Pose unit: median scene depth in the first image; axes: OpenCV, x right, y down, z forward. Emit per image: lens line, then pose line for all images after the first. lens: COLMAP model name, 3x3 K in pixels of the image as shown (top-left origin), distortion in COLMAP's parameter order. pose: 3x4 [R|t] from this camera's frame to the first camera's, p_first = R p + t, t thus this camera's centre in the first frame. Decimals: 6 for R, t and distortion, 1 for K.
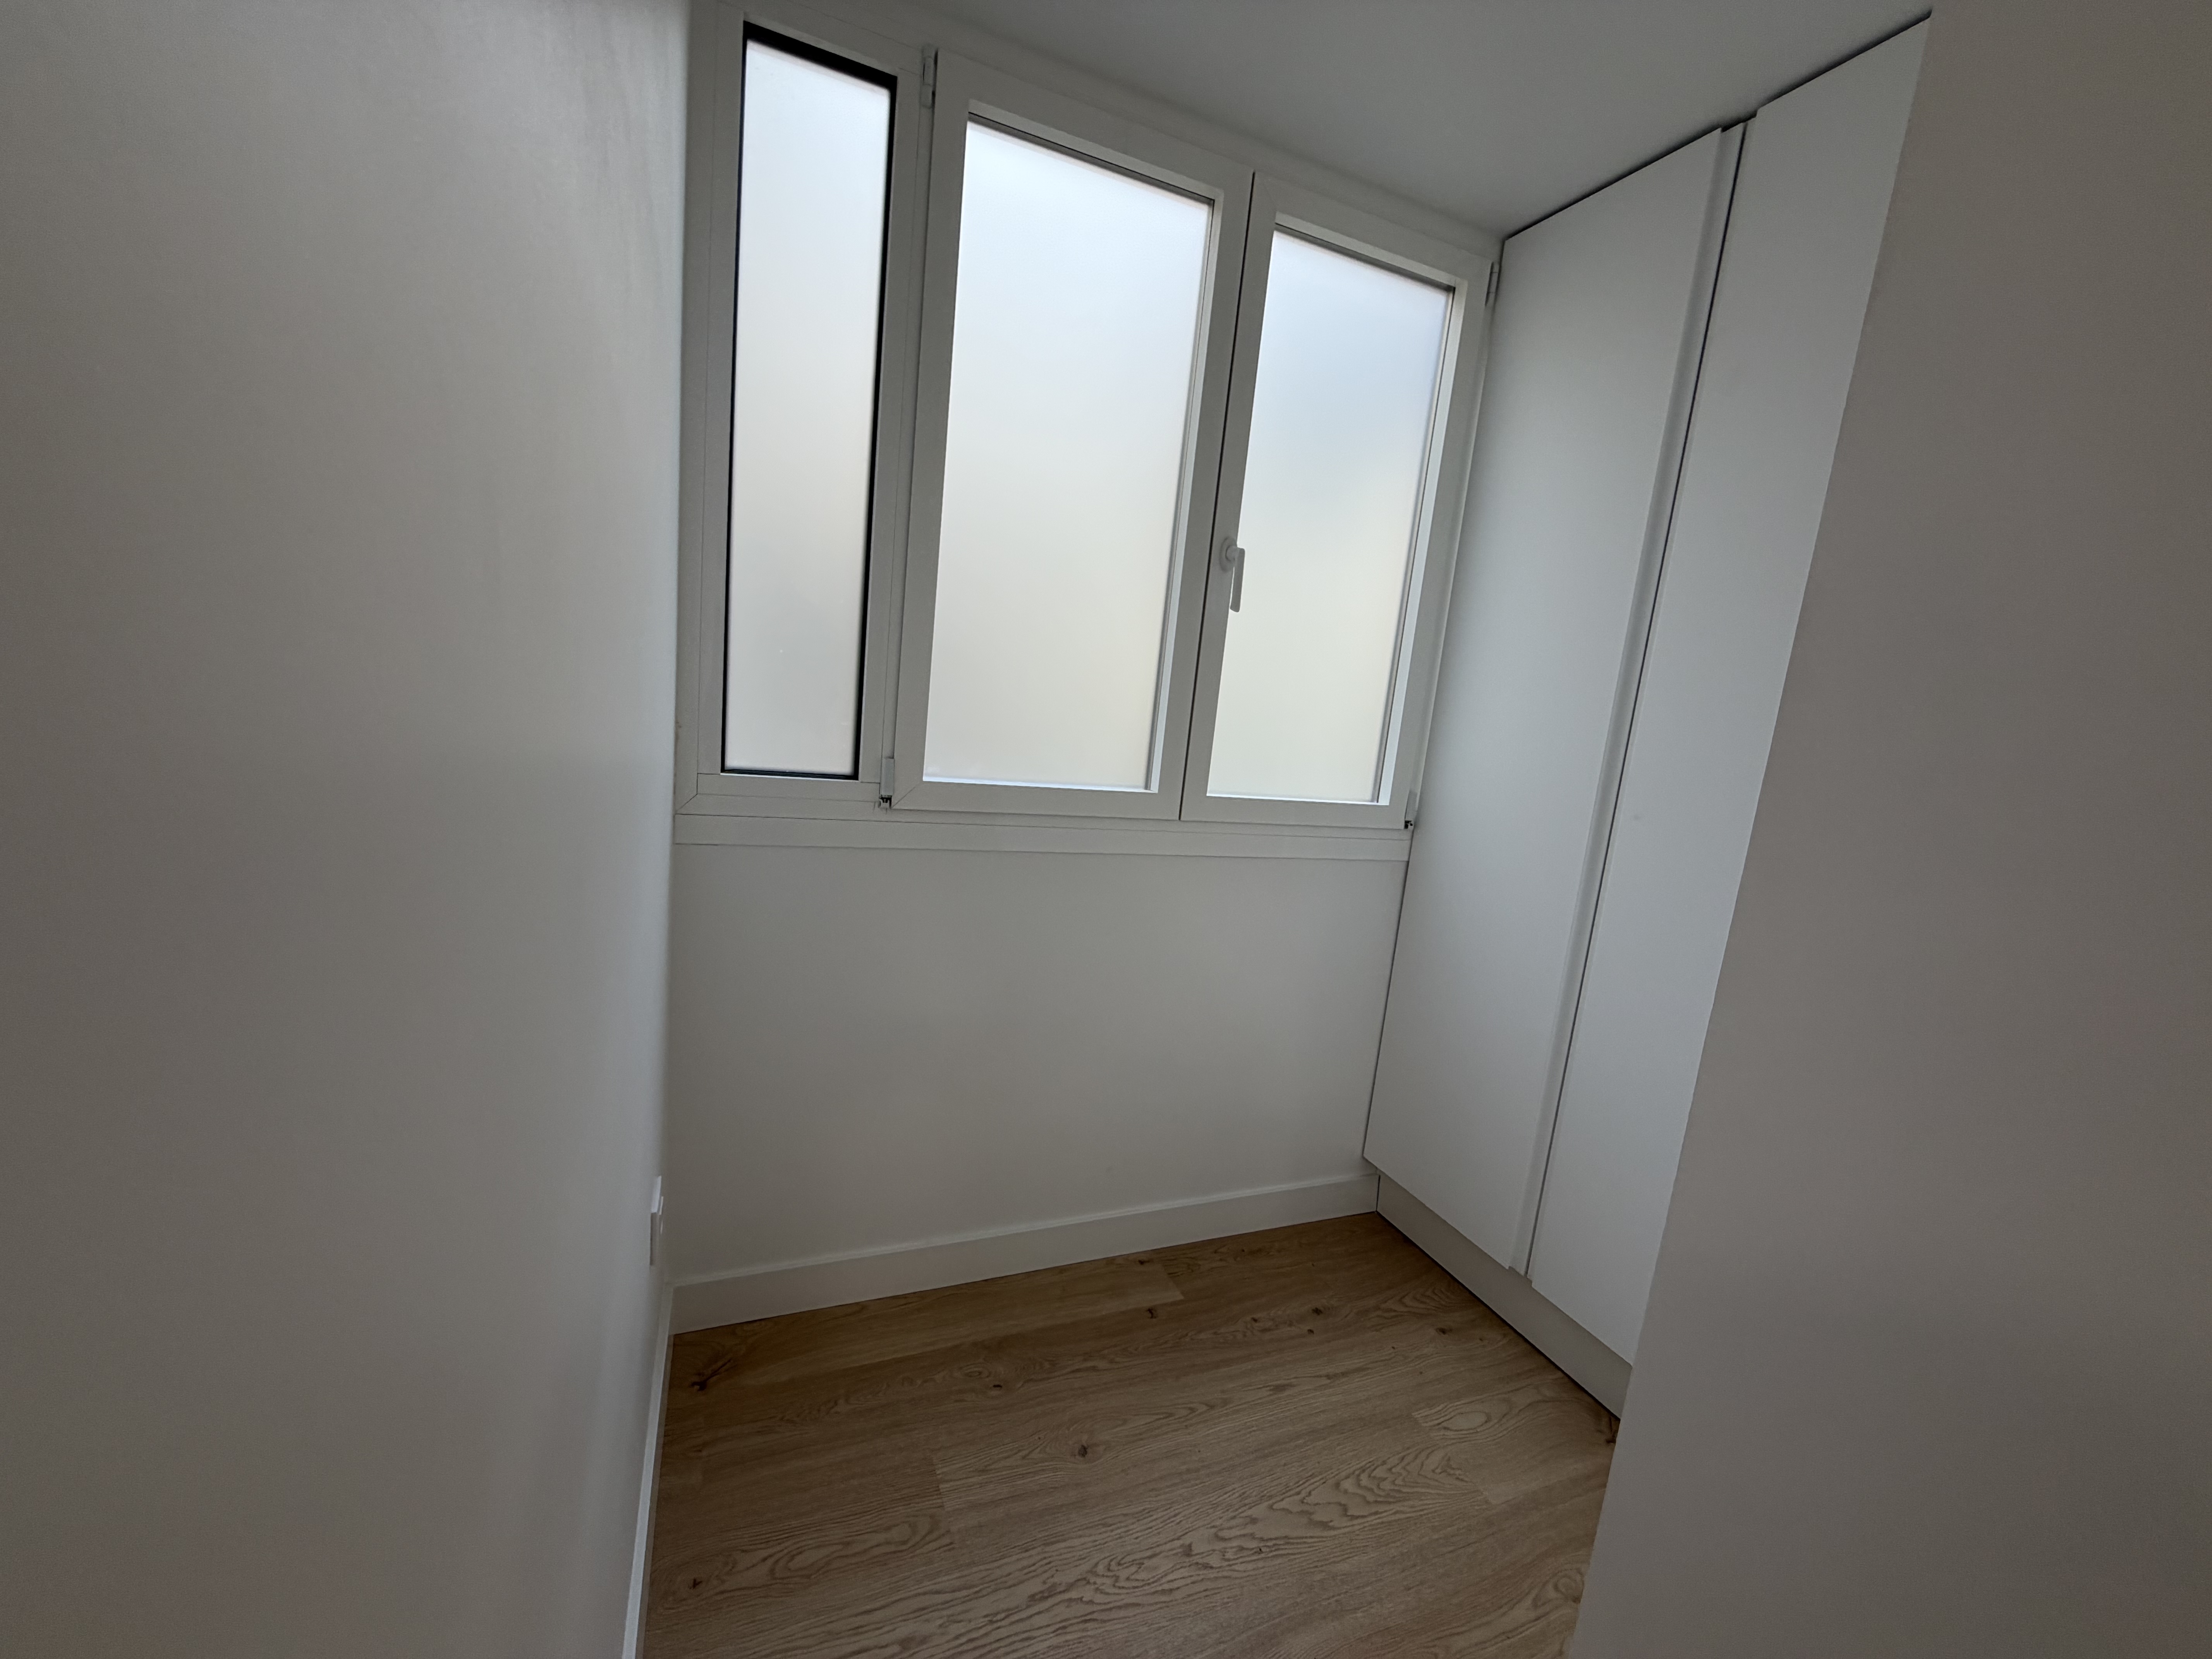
lens RADIAL K [[877.9, 0, 1098.5], [0, 877.9, 827.1], [0, 0, 1]] dist [0.001477, 0.000169]
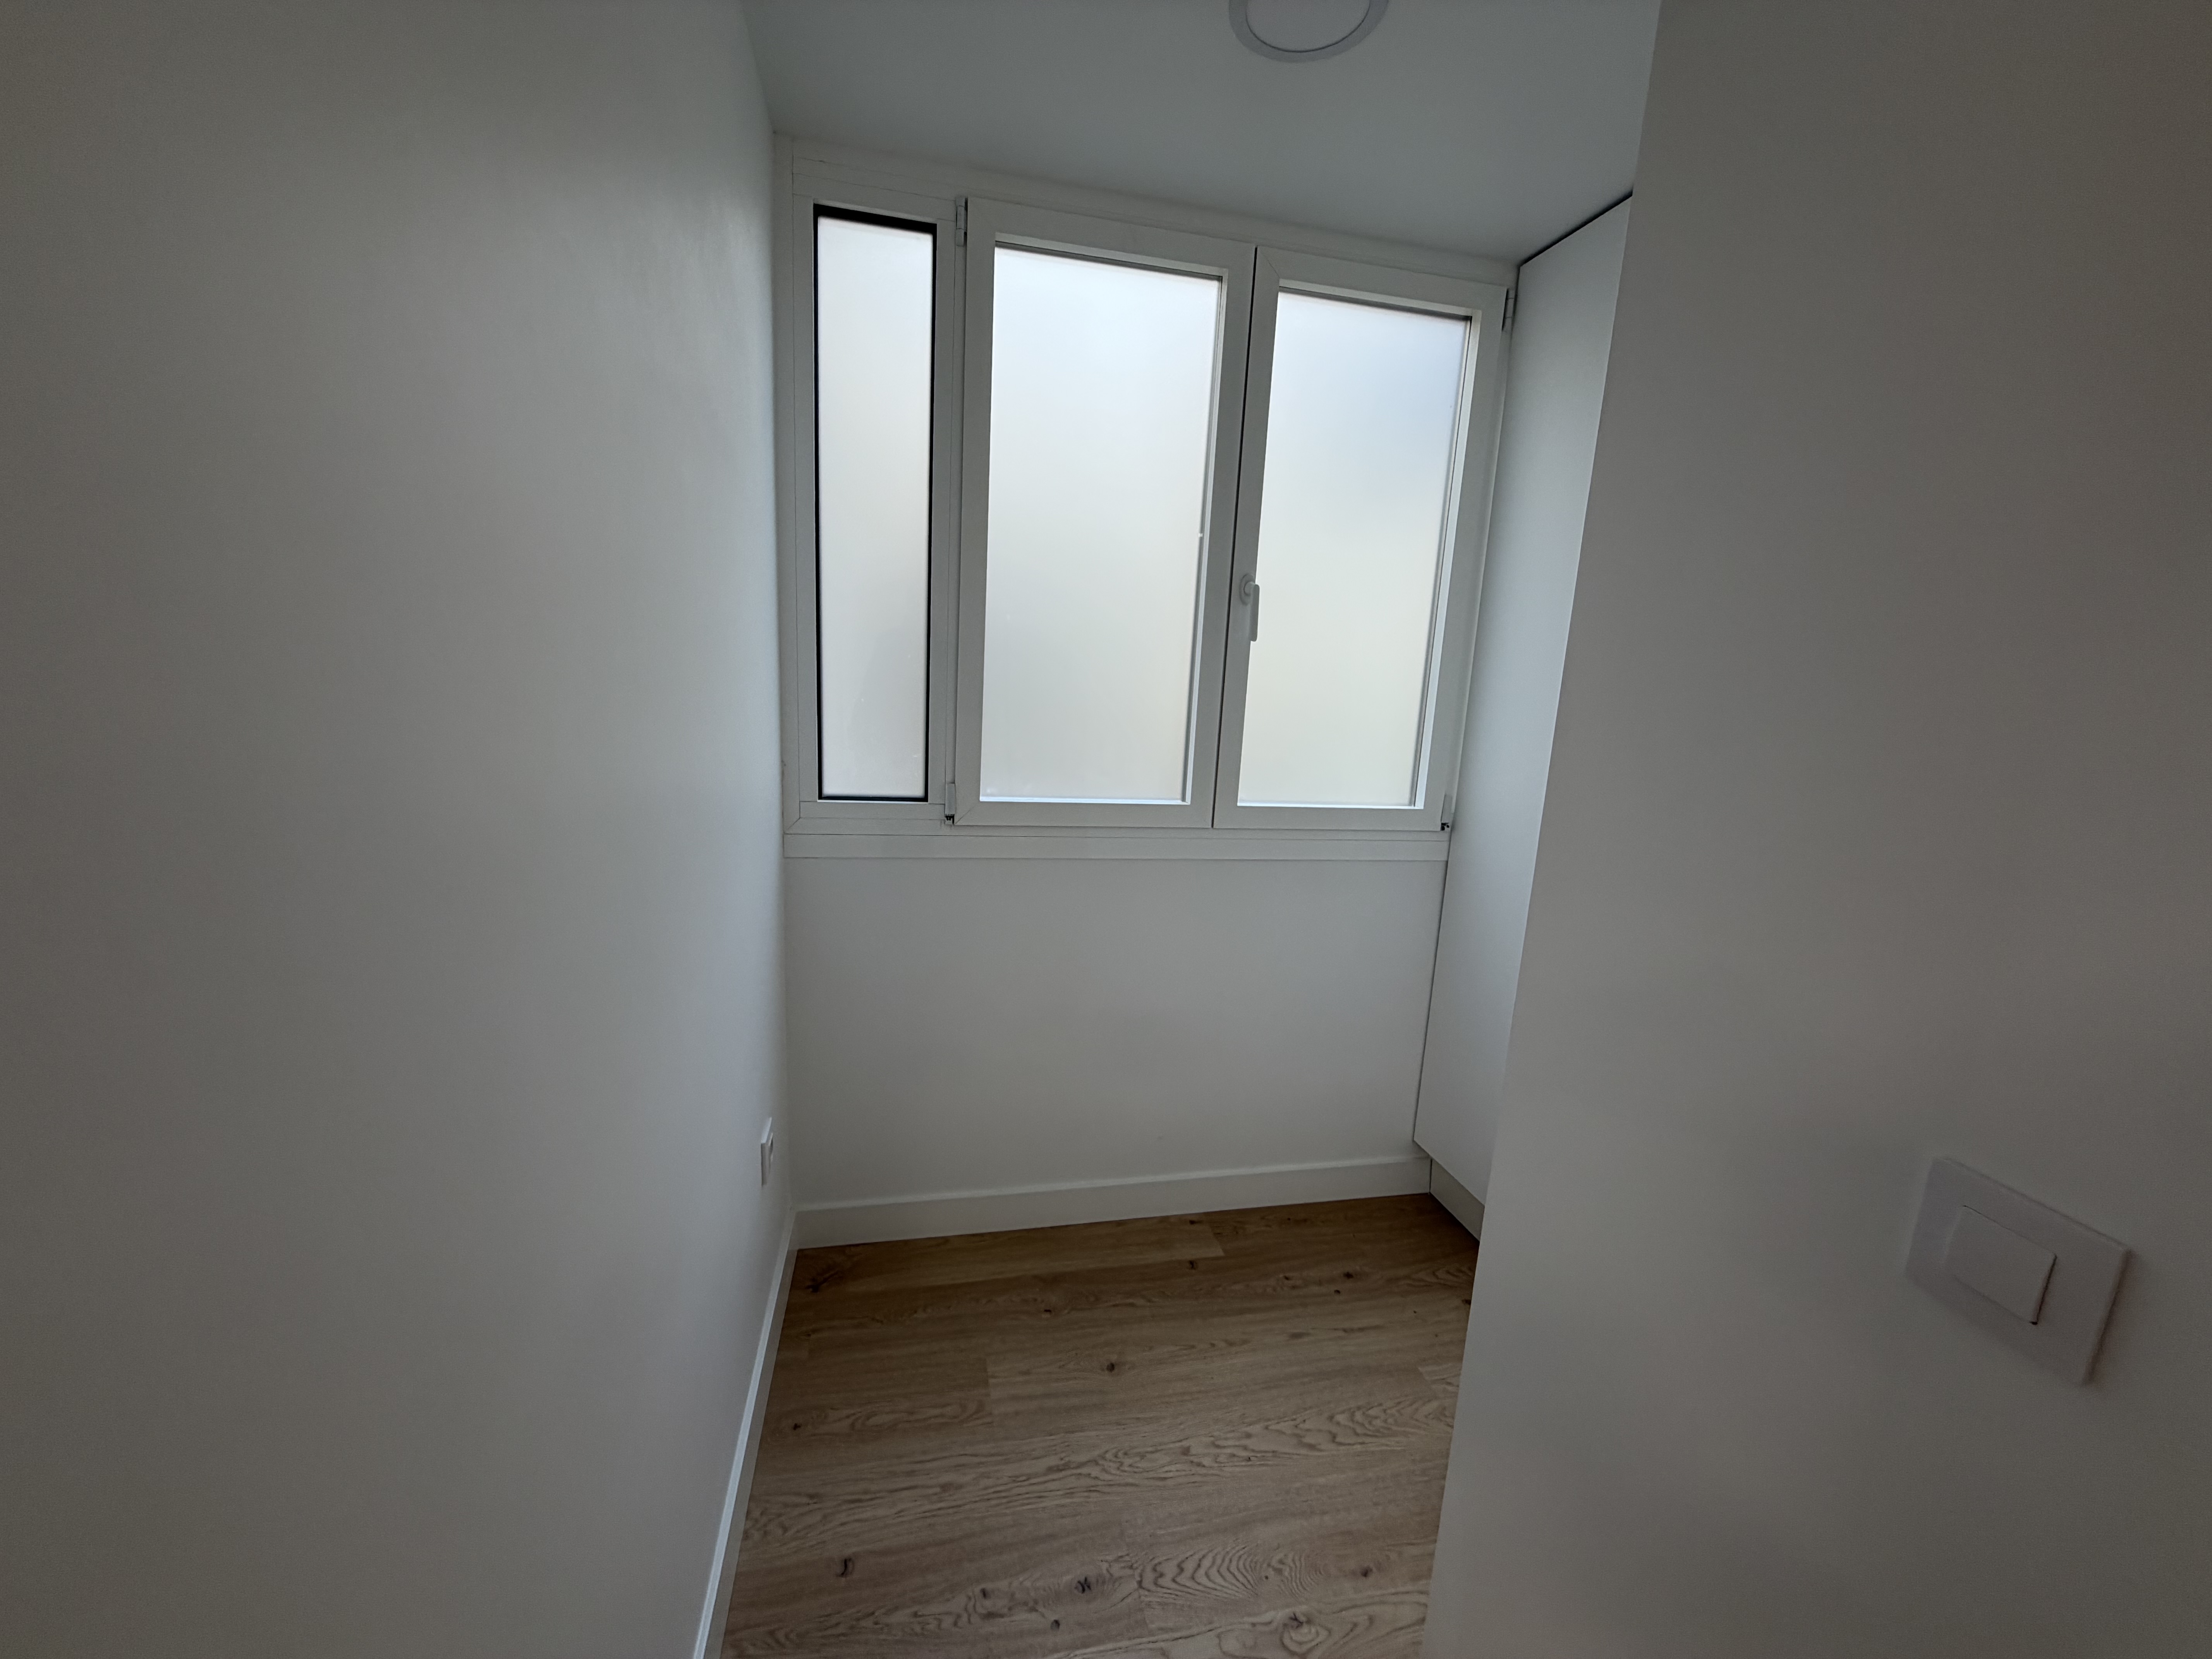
lens RADIAL K [[877.9, 0, 1095.9], [0, 877.9, 826.2], [0, 0, 1]] dist [0.001477, 0.000169]
pose [[0.983427, -0.016625, -0.180540, 0.167589], [0.018581, 0.999785, 0.009150, -0.026632], [0.180349, -0.012353, 0.983525, -0.141560]]
